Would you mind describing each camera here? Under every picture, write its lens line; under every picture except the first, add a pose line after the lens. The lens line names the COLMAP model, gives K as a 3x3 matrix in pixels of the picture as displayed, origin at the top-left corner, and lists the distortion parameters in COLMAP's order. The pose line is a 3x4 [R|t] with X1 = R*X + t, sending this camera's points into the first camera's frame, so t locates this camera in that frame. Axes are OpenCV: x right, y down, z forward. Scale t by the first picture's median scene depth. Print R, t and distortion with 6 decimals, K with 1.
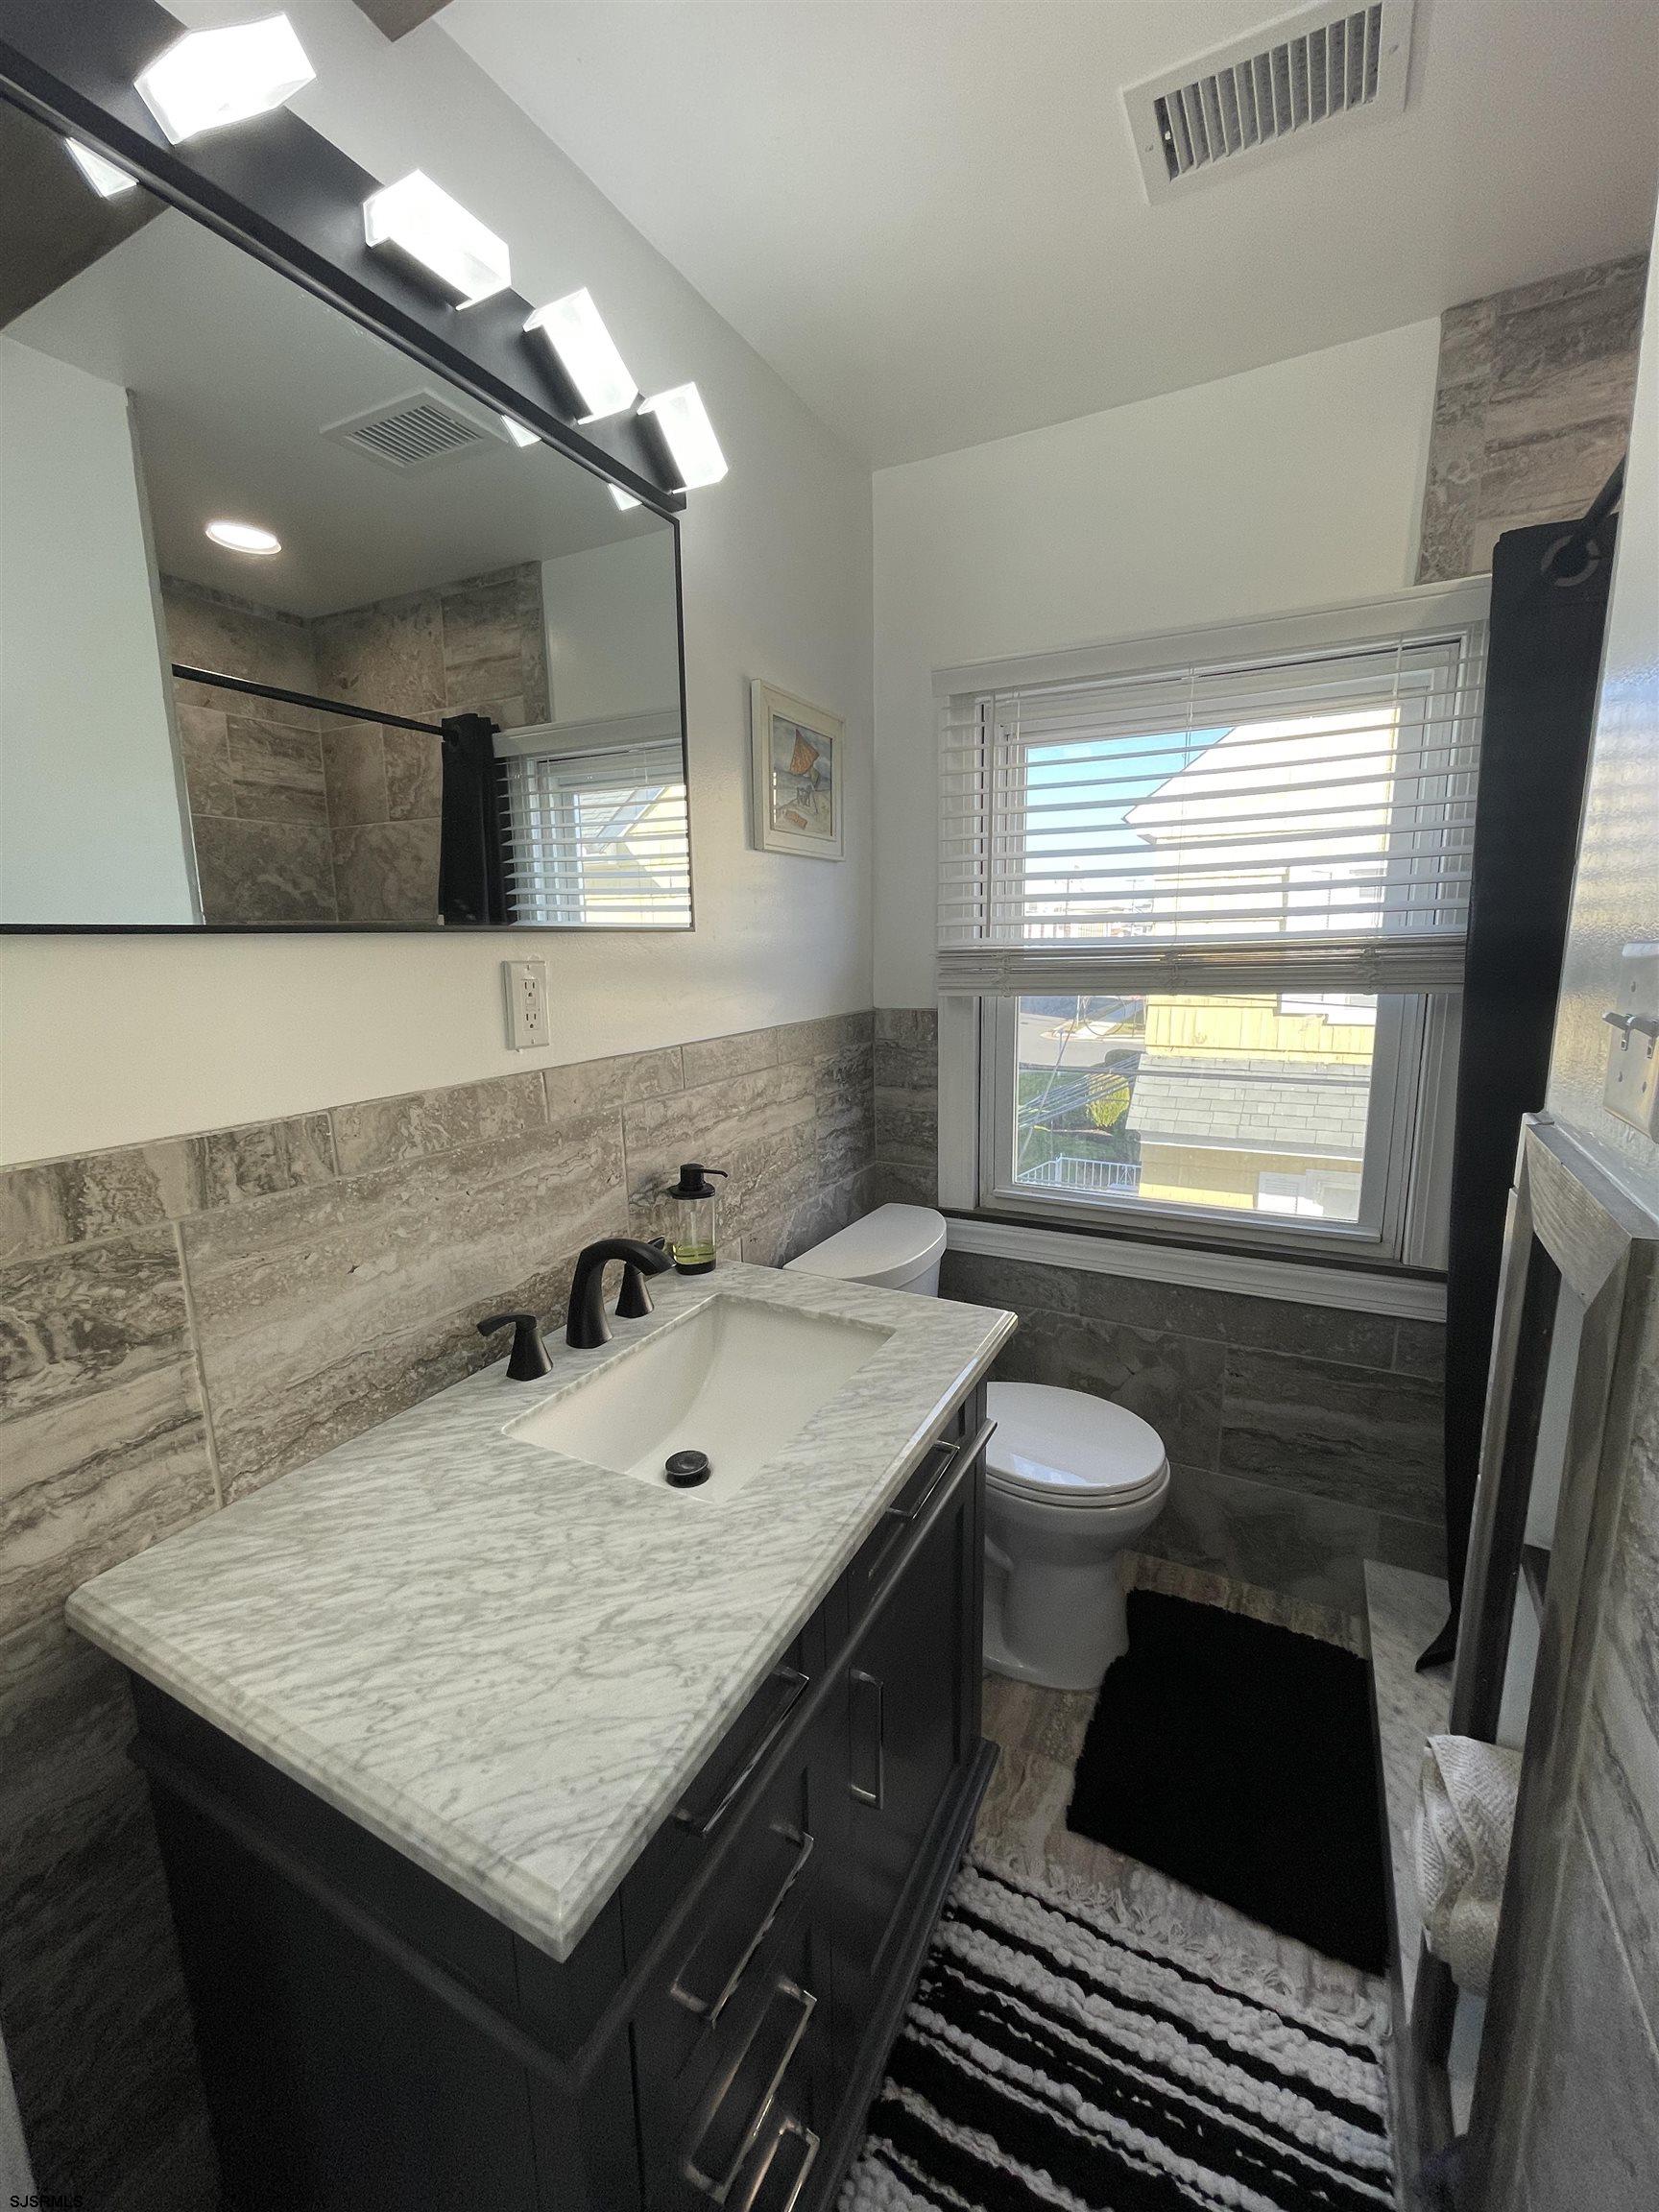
lens RADIAL K [[889.4, 0, 829.5], [0, 889.4, 1095.0], [0, 0, 1]] dist [-0.003449, 0.001868]
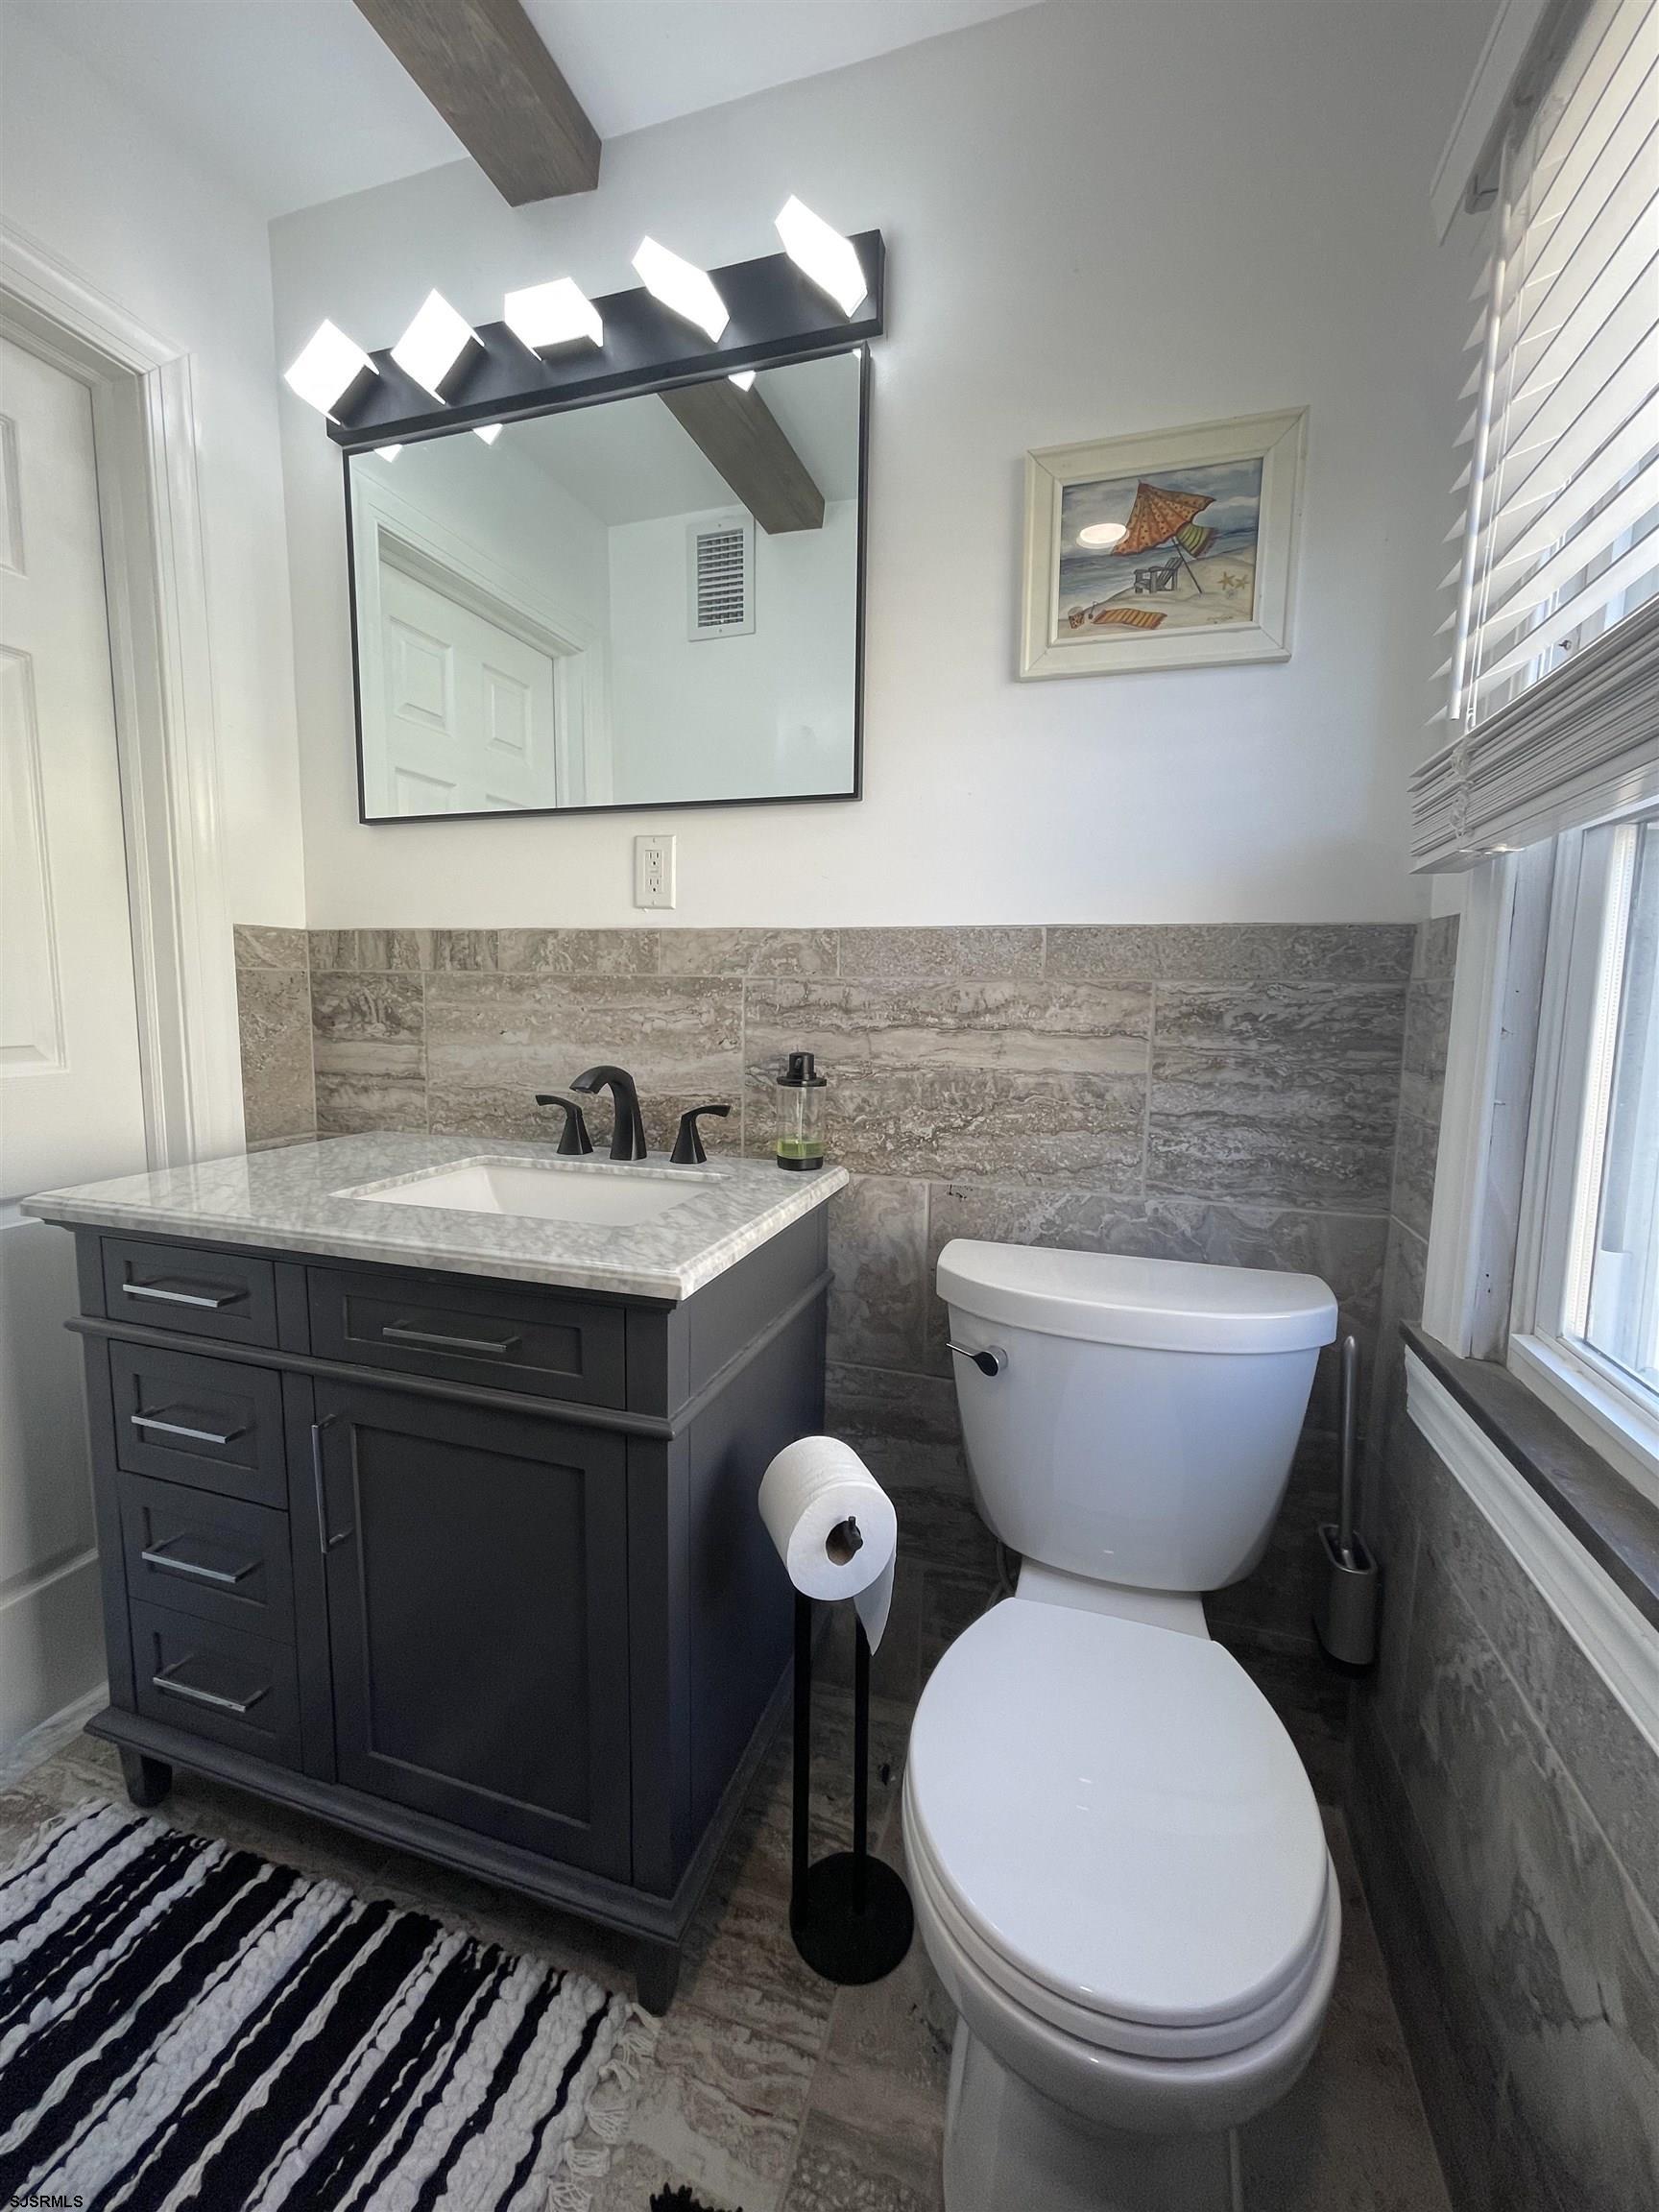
lens RADIAL K [[889.4, 0, 819.0], [0, 889.4, 1097.7], [0, 0, 1]] dist [-0.003449, 0.001868]
pose [[0.178506, 0.132753, -0.974942, 1.022803], [-0.192229, 0.976468, 0.097765, 0.041685], [0.964979, 0.169960, 0.199824, 1.133022]]
